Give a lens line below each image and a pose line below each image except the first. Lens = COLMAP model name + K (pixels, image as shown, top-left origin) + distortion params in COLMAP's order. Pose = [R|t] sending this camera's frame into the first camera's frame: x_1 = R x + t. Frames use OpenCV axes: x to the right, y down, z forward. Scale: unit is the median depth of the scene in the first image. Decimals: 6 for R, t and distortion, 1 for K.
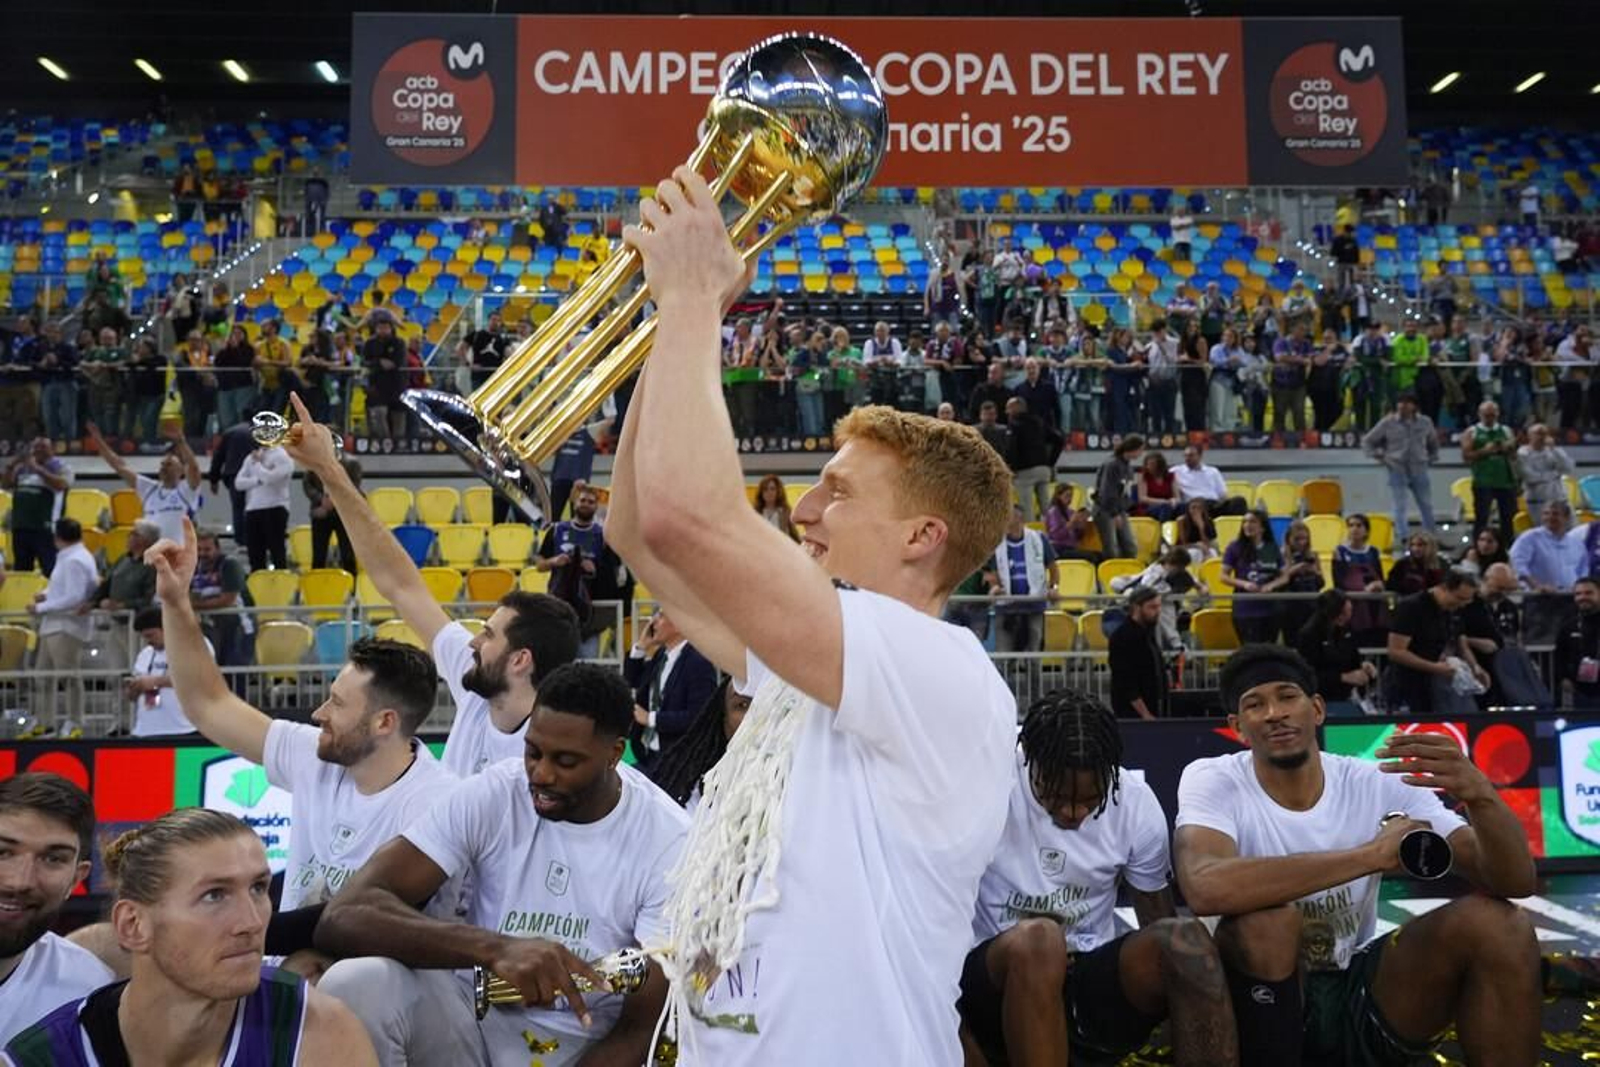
lens RADIAL K [[1101.6, 0, 808.3], [0, 1101.6, 526.7], [0, 0, 1]] dist [-0.007118, 0.004684]
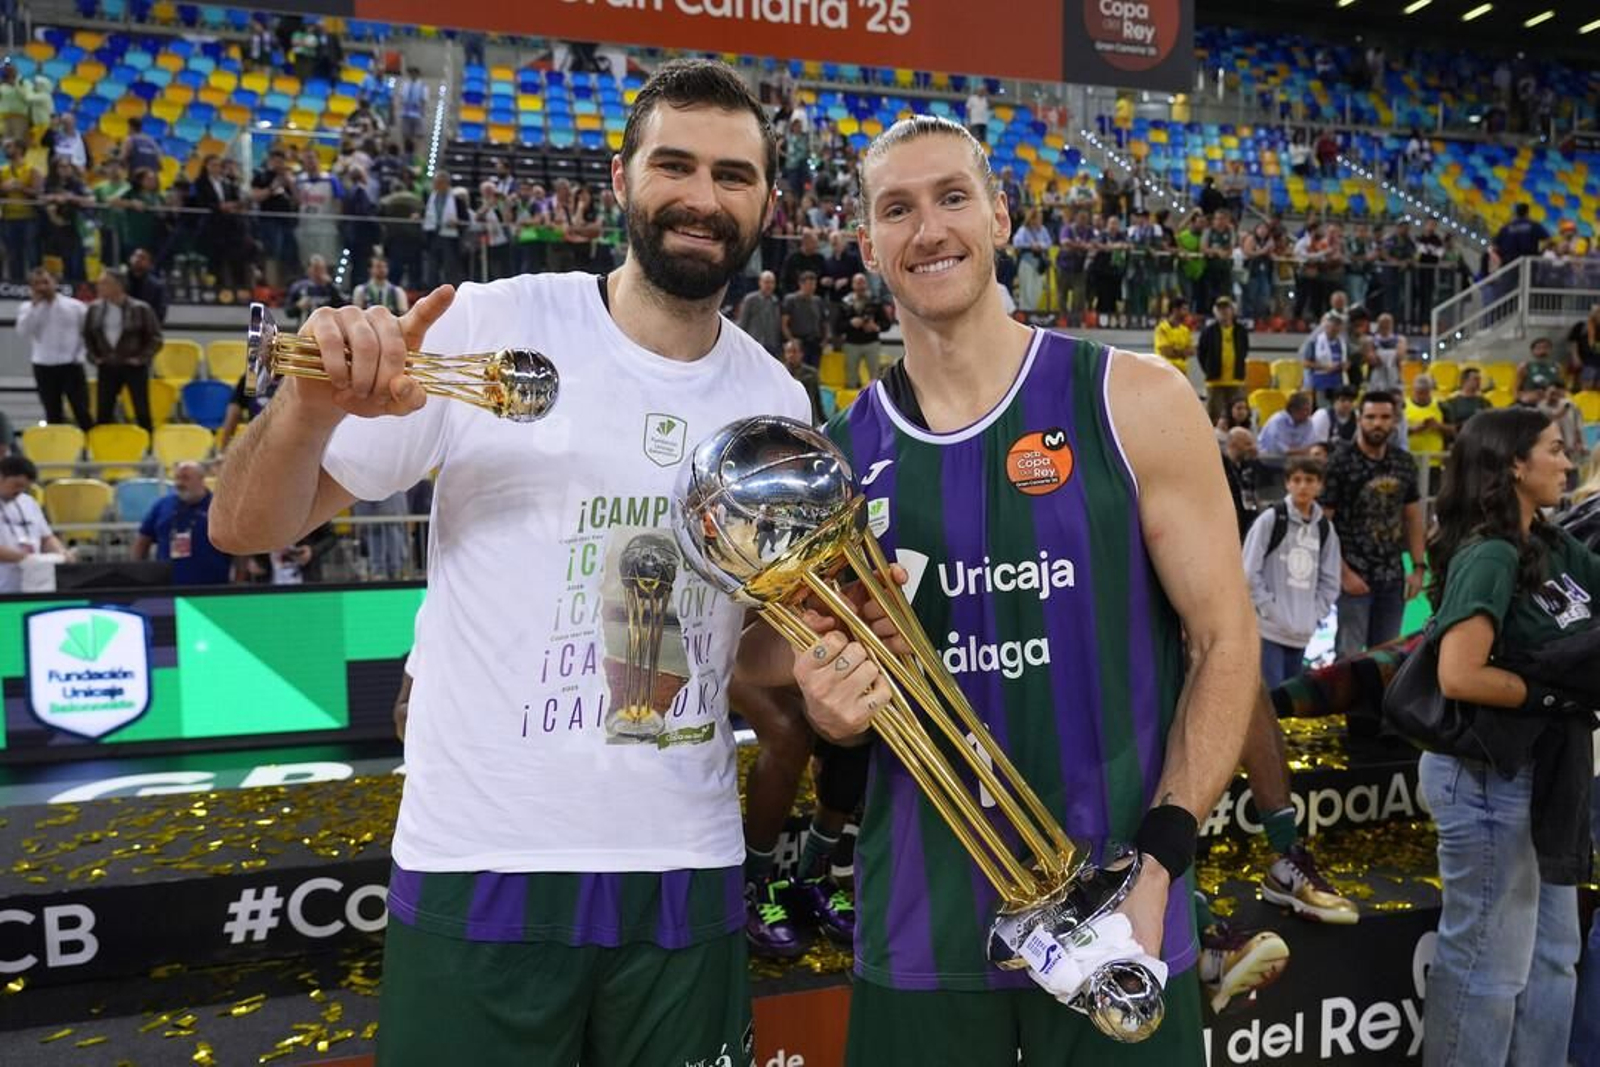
lens RADIAL K [[1101.6, 0, 831.0], [0, 1101.6, 548.2], [0, 0, 1]] dist [-0.007118, 0.004684]
pose [[0.977168, -0.010911, 0.212188, -0.029677], [-0.017475, 0.991170, 0.131443, 0.006159], [-0.211748, -0.132150, 0.968349, -0.038480]]
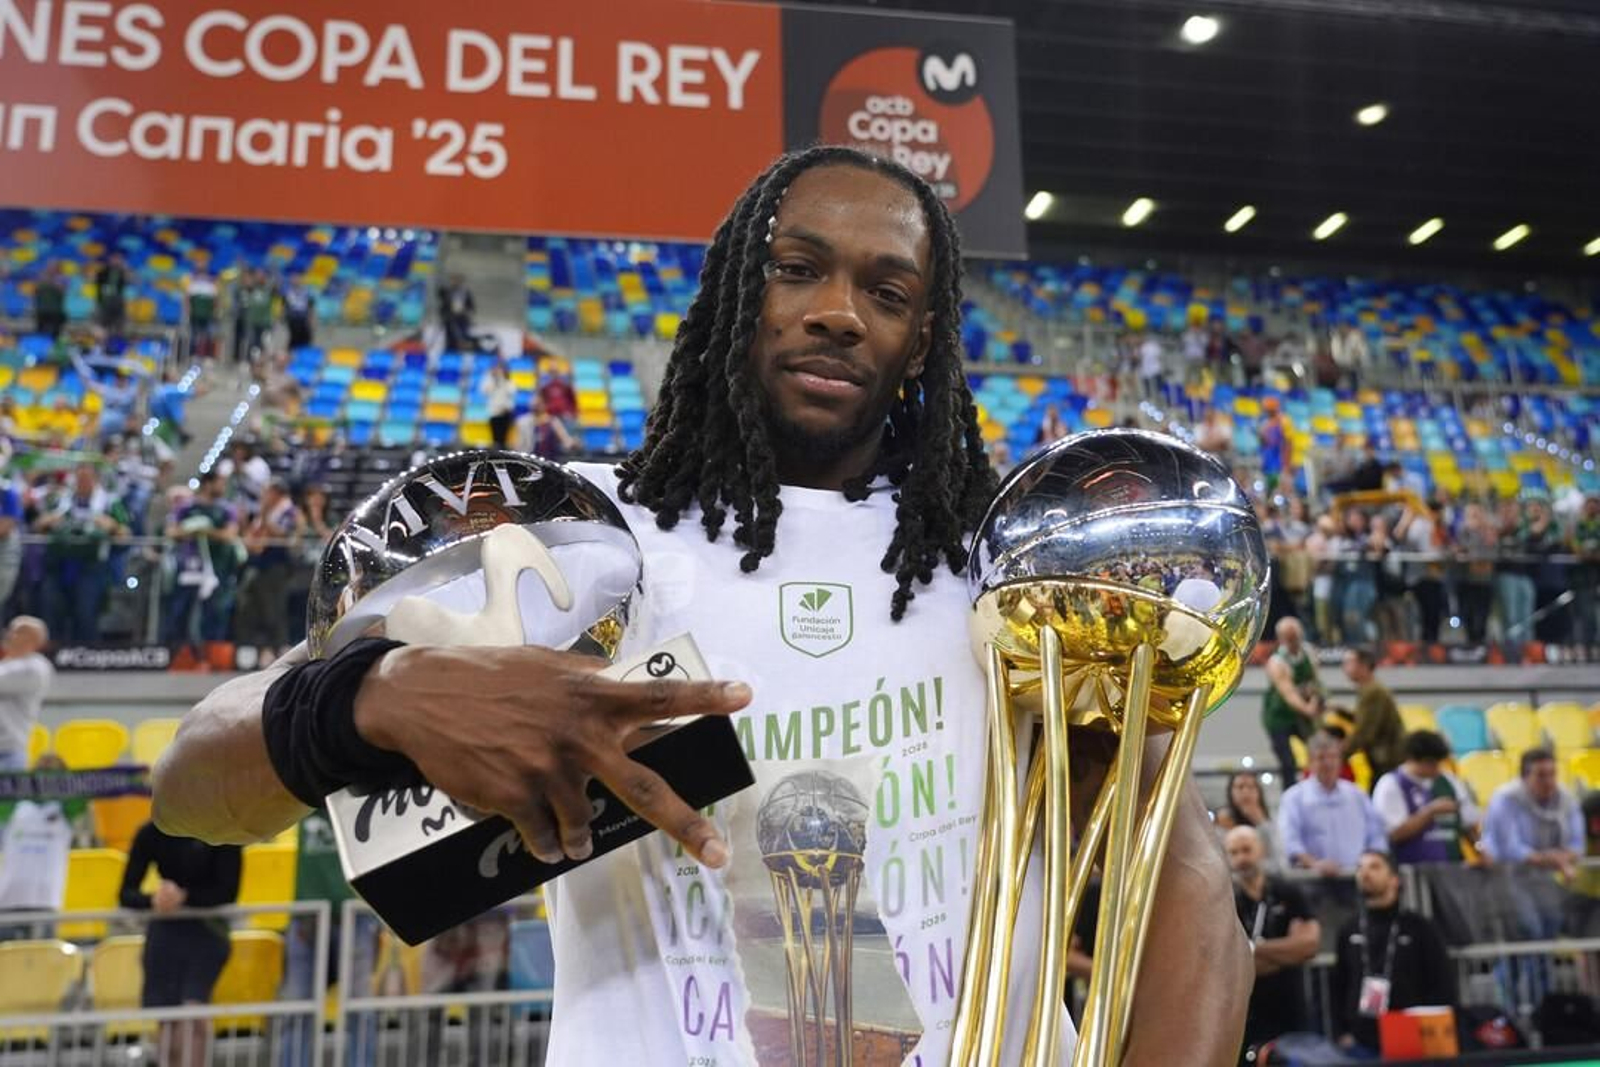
lens RADIAL K [[1461.7, 0, 851.2], [0, 1461.7, 548.6], [0, 0, 1]] dist [-0.011631, 0.000000]
pose [[0.987073, 0.018703, 0.159178, 0.130304], [0.006518, 0.987661, -0.156470, 0.000571], [-0.160140, 0.155485, 0.974772, 0.079248]]
